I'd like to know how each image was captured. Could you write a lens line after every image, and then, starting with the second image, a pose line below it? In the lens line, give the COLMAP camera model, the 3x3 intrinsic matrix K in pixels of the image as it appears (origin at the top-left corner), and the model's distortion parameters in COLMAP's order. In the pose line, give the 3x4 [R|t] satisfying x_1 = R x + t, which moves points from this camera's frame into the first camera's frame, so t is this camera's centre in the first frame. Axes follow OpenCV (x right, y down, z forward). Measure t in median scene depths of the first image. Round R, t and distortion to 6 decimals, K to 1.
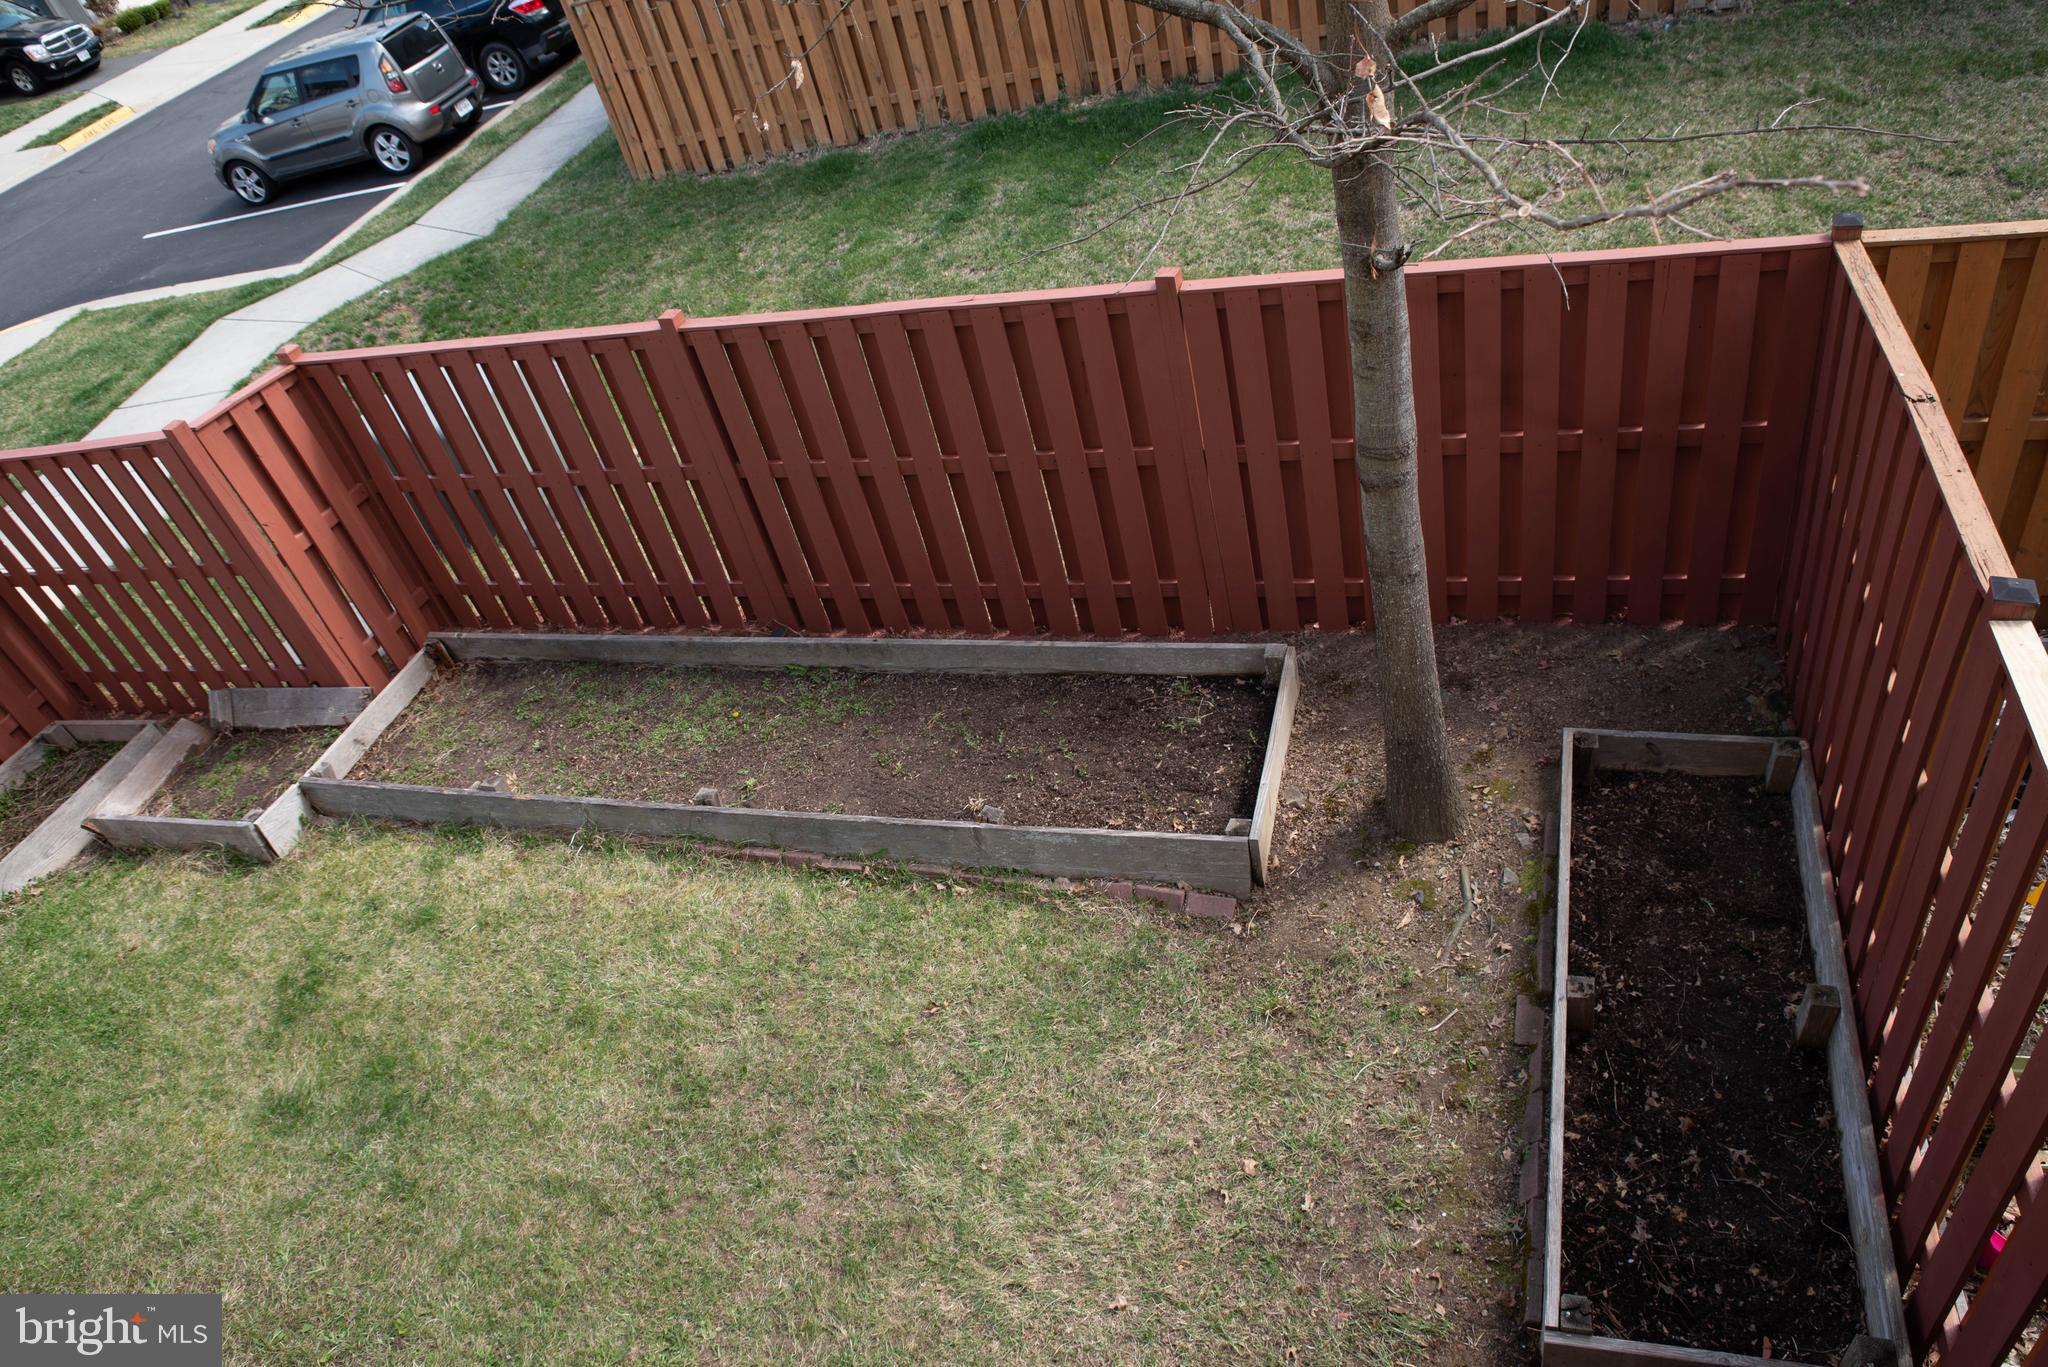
lens RADIAL K [[1380.6, 0, 1028.3], [0, 1380.6, 680.4], [0, 0, 1]] dist [-0.122384, 0.069140]
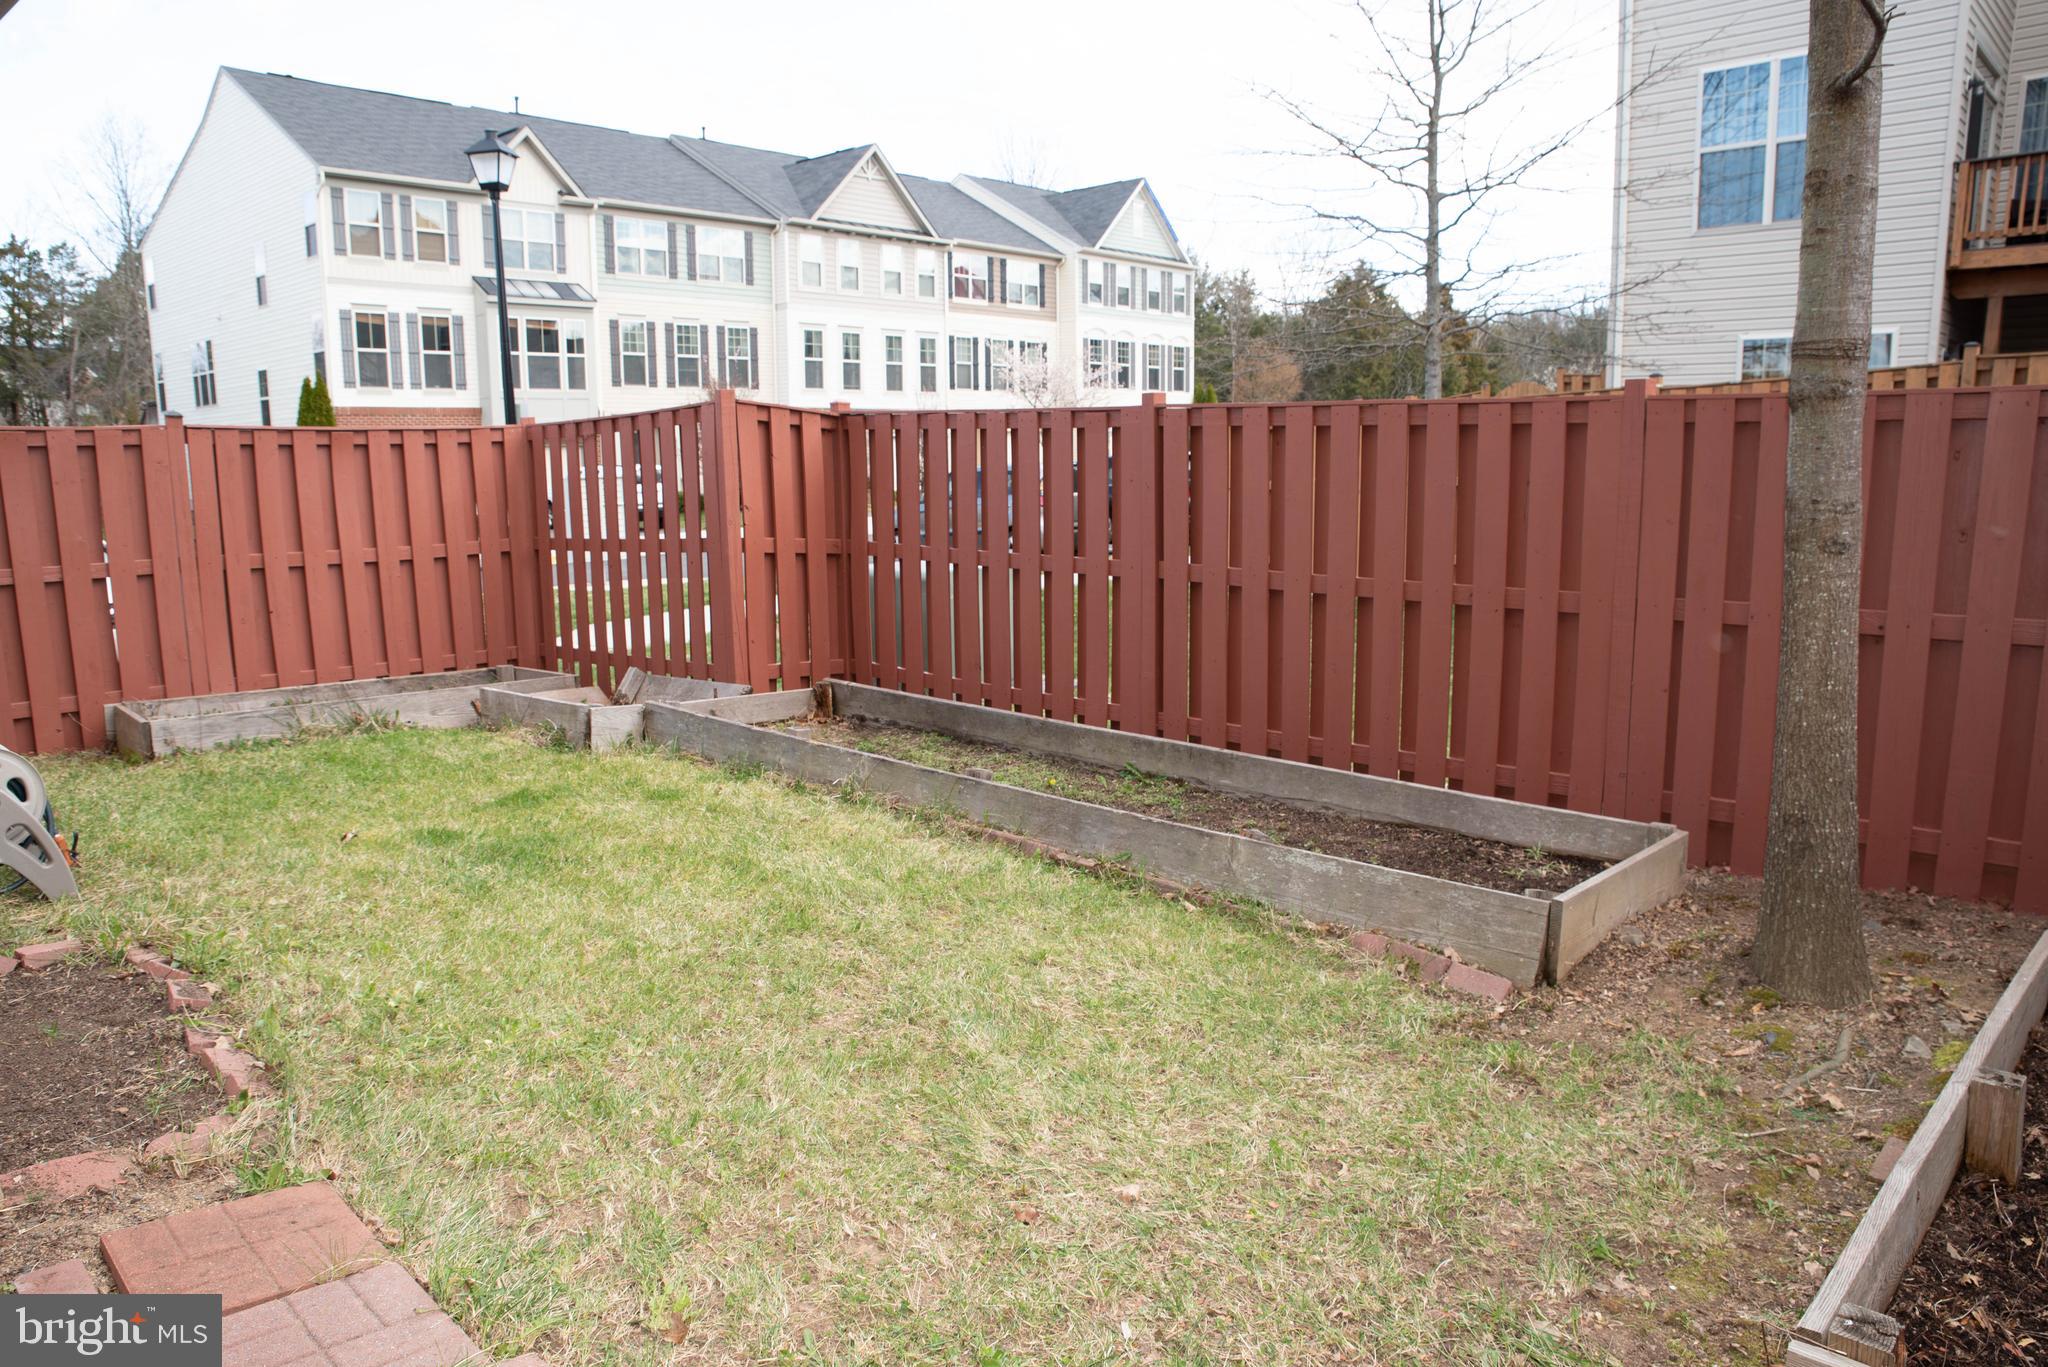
lens RADIAL K [[1380.6, 0, 1038.8], [0, 1380.6, 698.2], [0, 0, 1]] dist [-0.122384, 0.069140]
pose [[0.869108, 0.269878, -0.414508, 0.165908], [-0.433307, 0.819559, -0.374924, 0.366062], [0.238530, 0.505459, 0.829225, 0.215251]]
